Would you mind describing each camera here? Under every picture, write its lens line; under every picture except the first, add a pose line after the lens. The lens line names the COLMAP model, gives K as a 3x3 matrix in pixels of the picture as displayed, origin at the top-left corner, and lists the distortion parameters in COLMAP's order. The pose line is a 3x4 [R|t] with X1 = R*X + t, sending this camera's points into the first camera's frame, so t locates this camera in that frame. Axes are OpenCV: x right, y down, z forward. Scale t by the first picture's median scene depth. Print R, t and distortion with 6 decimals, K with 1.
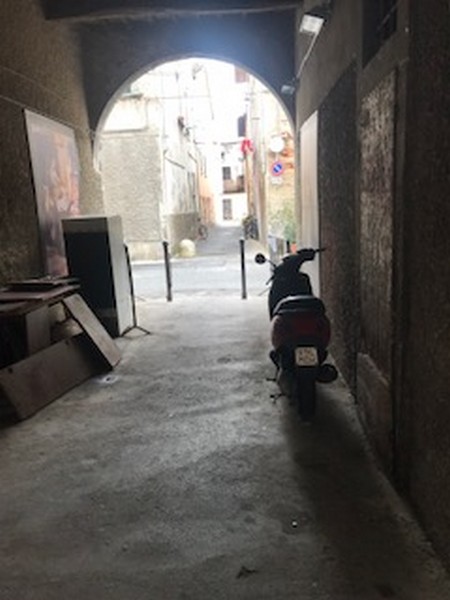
lens RADIAL K [[490.1, 0, 226.5], [0, 490.1, 300.2], [0, 0, 1]] dist [0.010383, -0.009775]
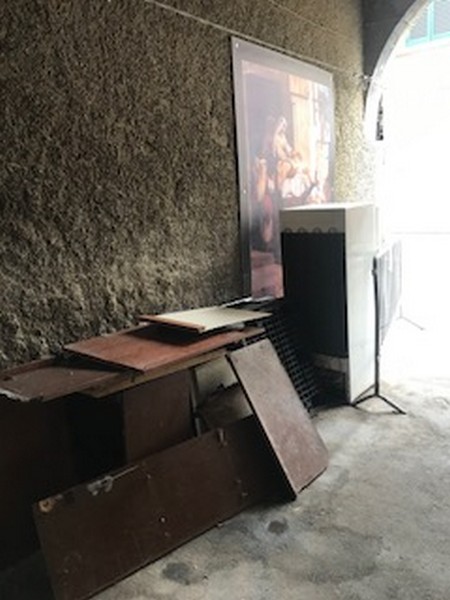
lens RADIAL K [[490.1, 0, 227.3], [0, 490.1, 301.8], [0, 0, 1]] dist [0.010383, -0.009775]
pose [[0.815820, 0.122938, -0.565088, -0.013738], [-0.101080, 0.992414, 0.069975, -0.083460], [0.569404, 0.000032, 0.822058, 0.430711]]
